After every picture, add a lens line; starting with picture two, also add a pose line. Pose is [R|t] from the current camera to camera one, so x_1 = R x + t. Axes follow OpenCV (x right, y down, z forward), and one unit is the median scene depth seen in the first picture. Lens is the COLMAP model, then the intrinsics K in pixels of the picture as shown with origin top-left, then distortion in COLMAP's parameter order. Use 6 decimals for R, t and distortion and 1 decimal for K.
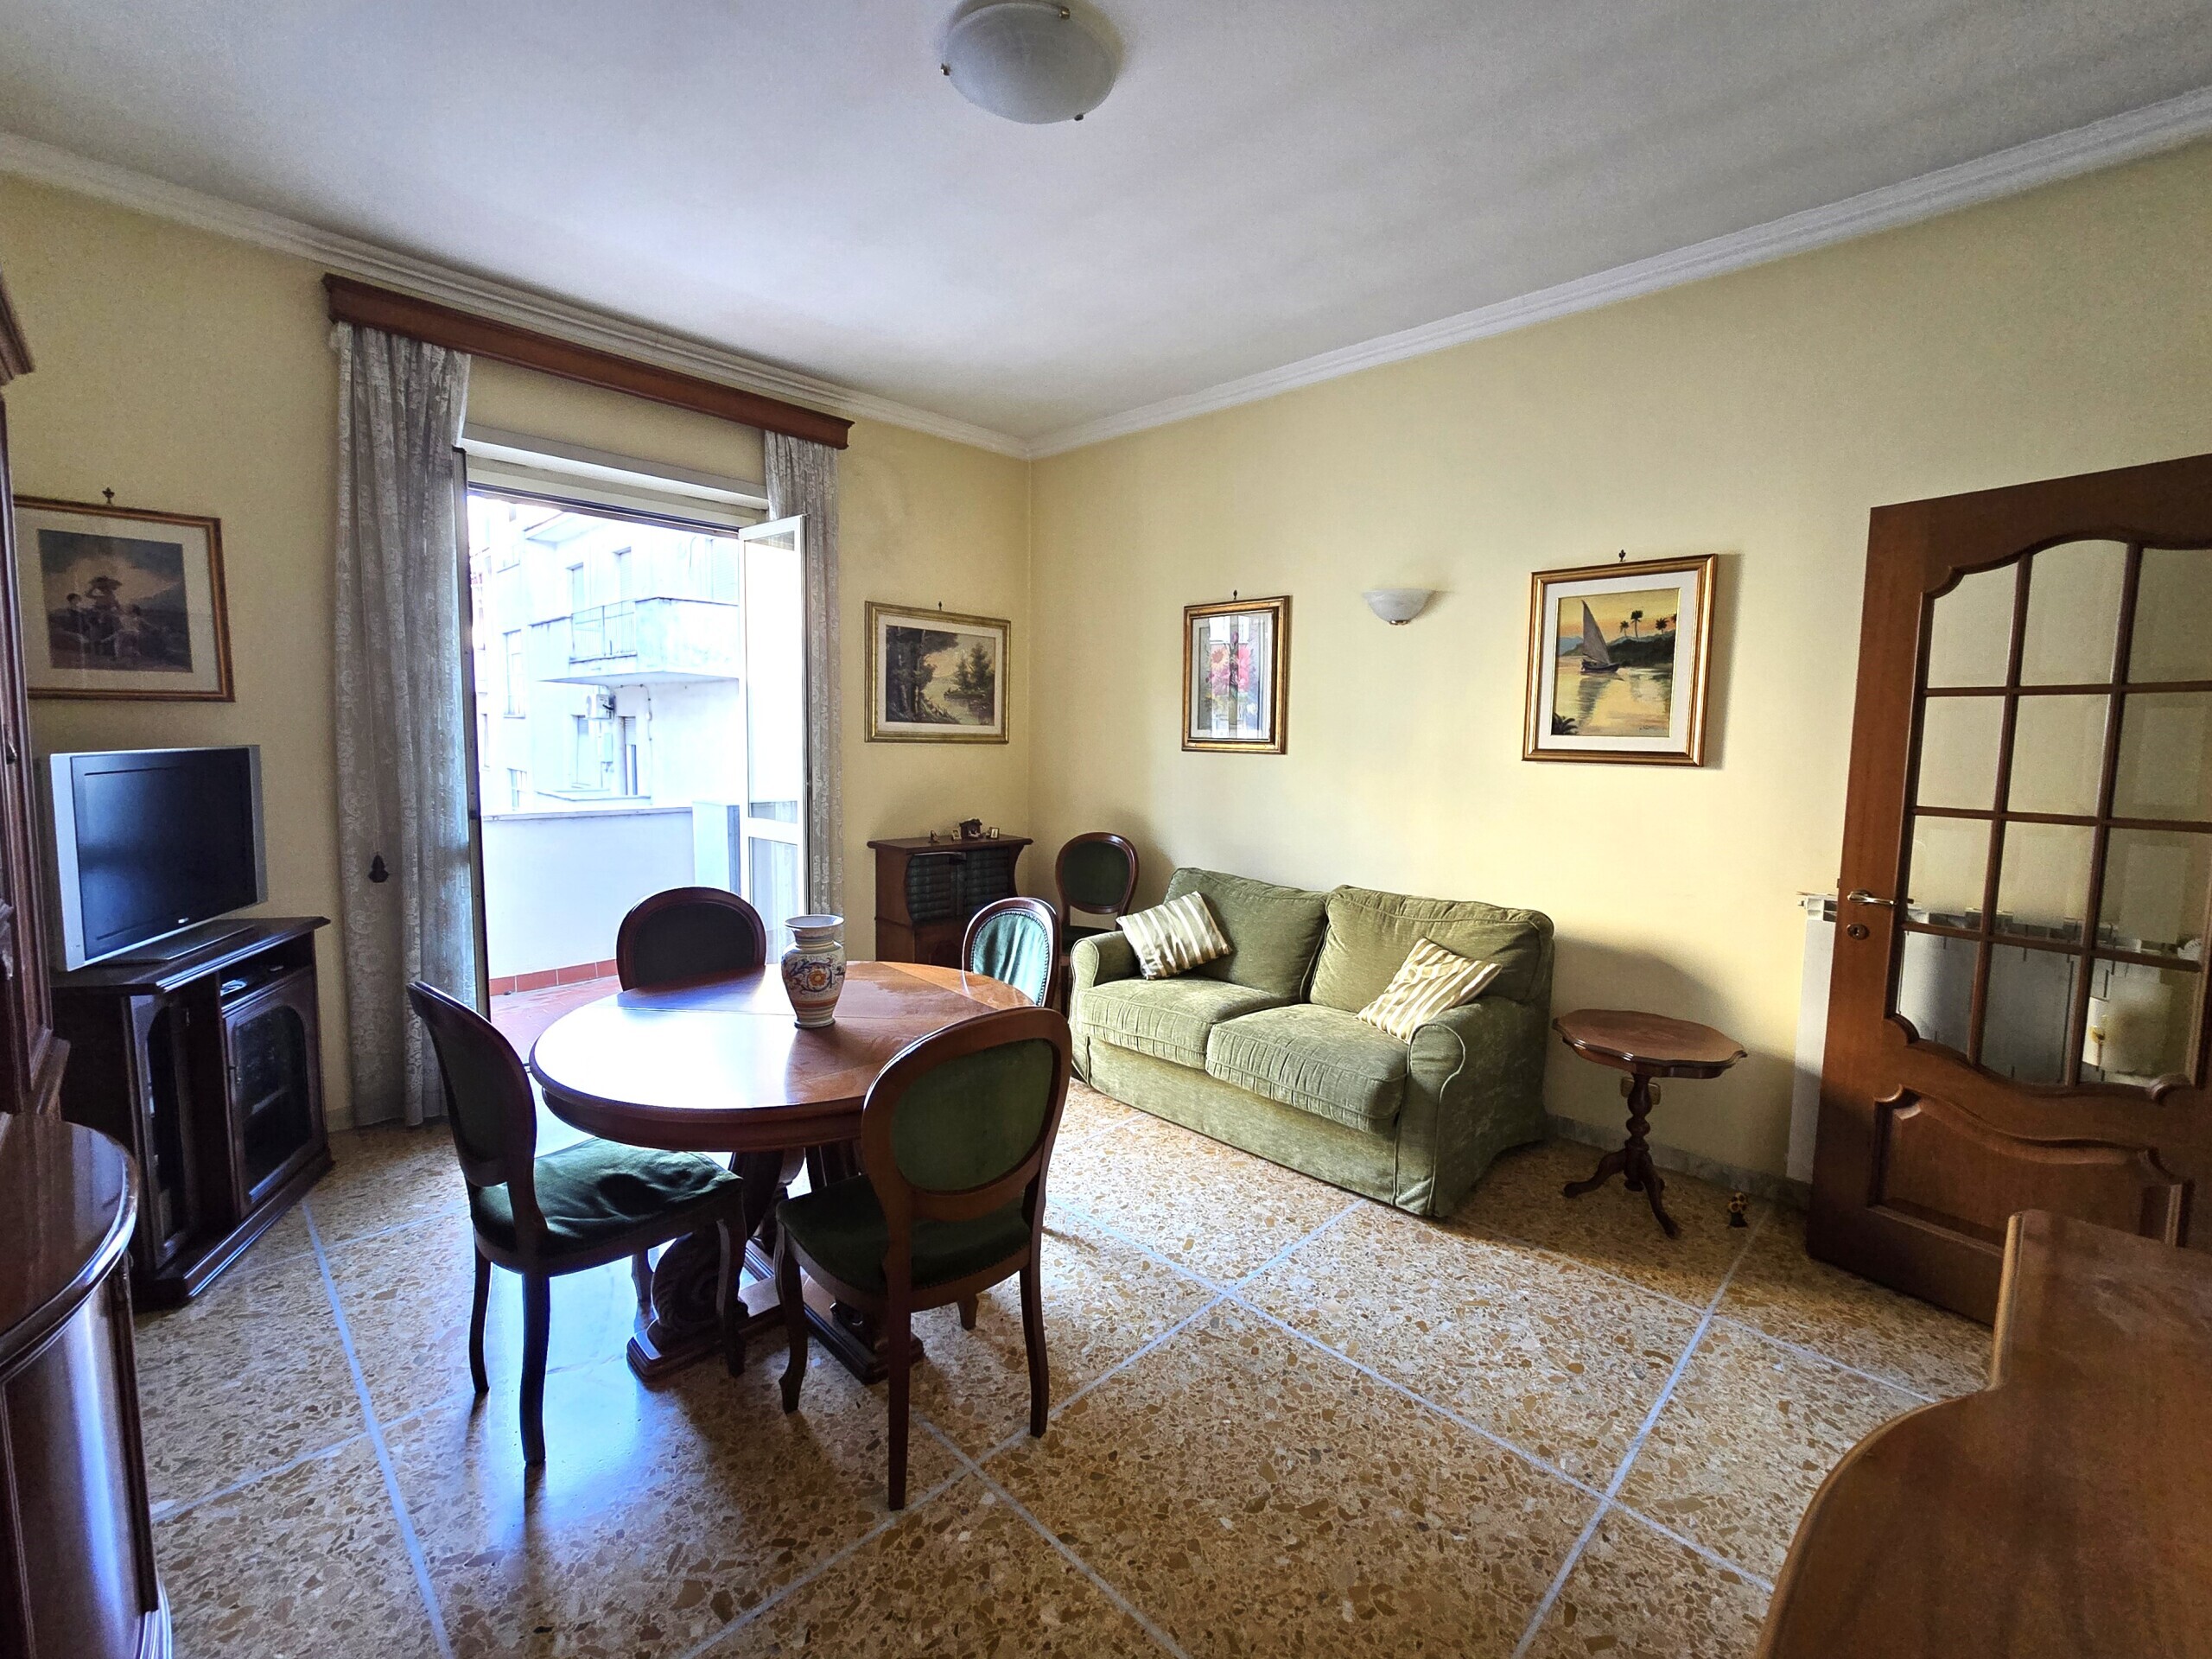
lens RADIAL K [[910.2, 0, 1110.3], [0, 910.2, 823.5], [0, 0, 1]] dist [-0.003336, -0.002630]
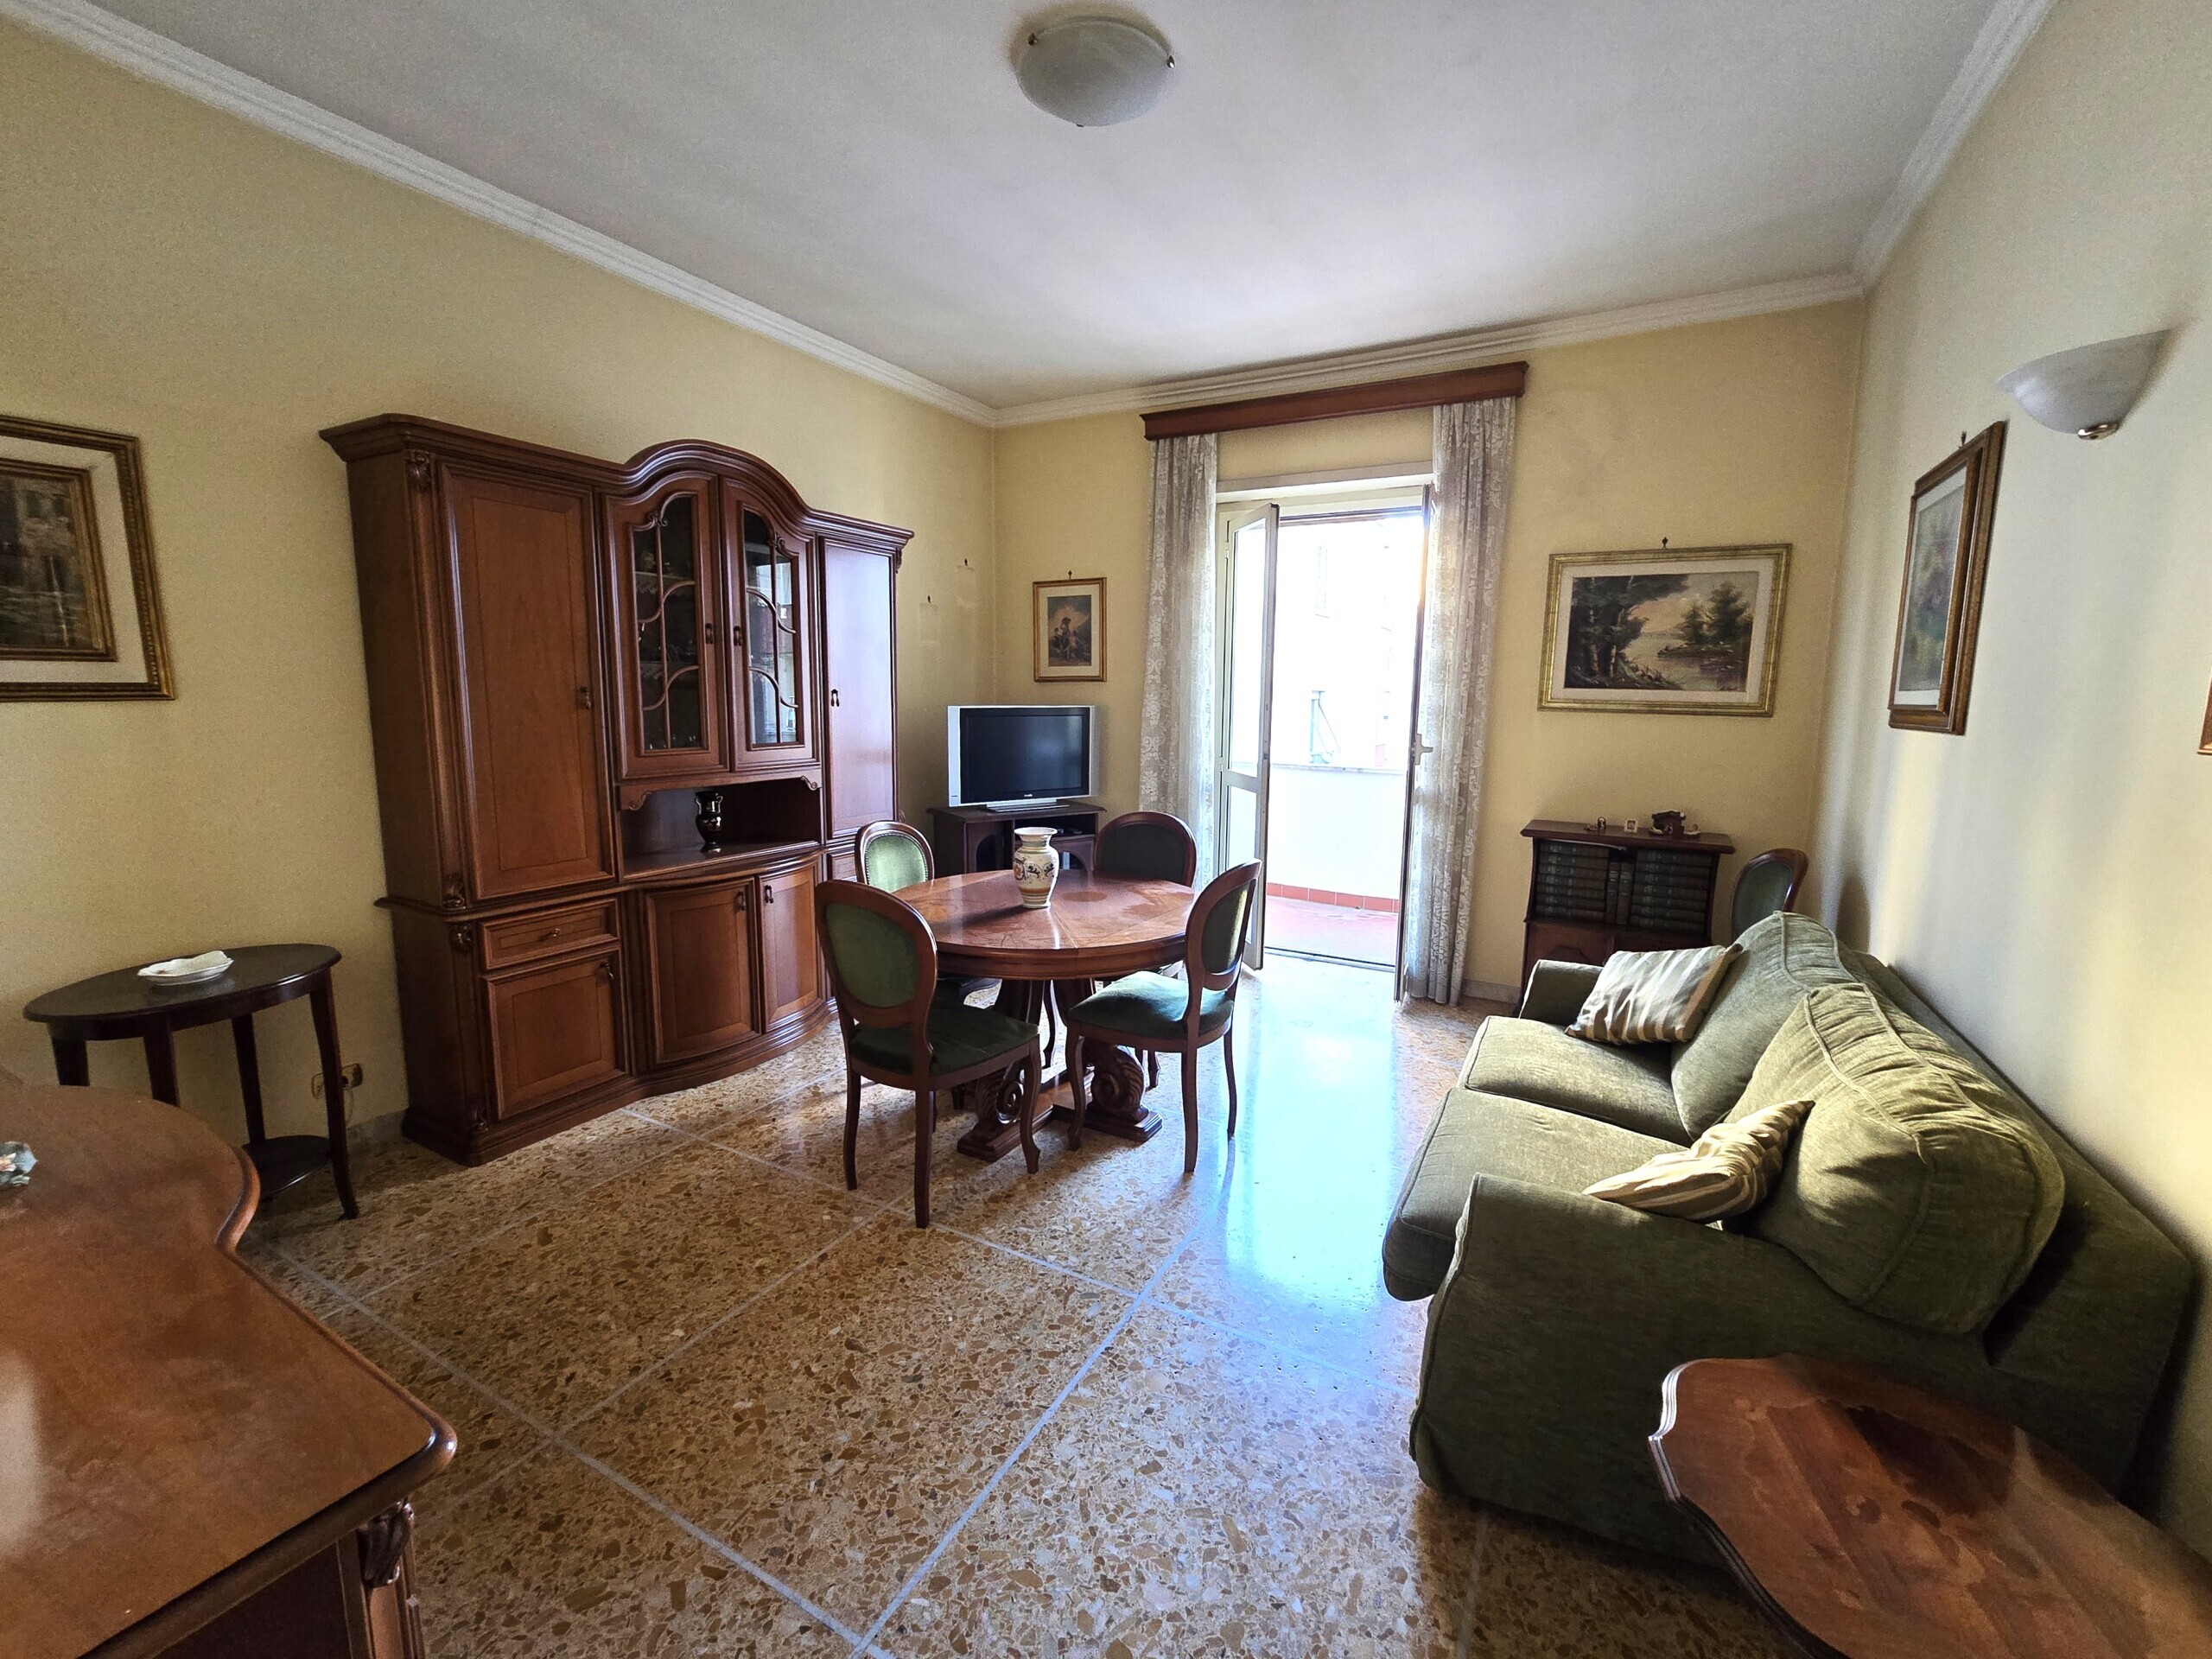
lens RADIAL K [[910.2, 0, 1153.9], [0, 910.2, 818.5], [0, 0, 1]] dist [-0.003336, -0.002630]
pose [[0.301195, 0.115807, -0.946504, 0.833606], [-0.103150, 0.990730, 0.088394, -0.039742], [0.947967, 0.071008, 0.310348, 0.611613]]
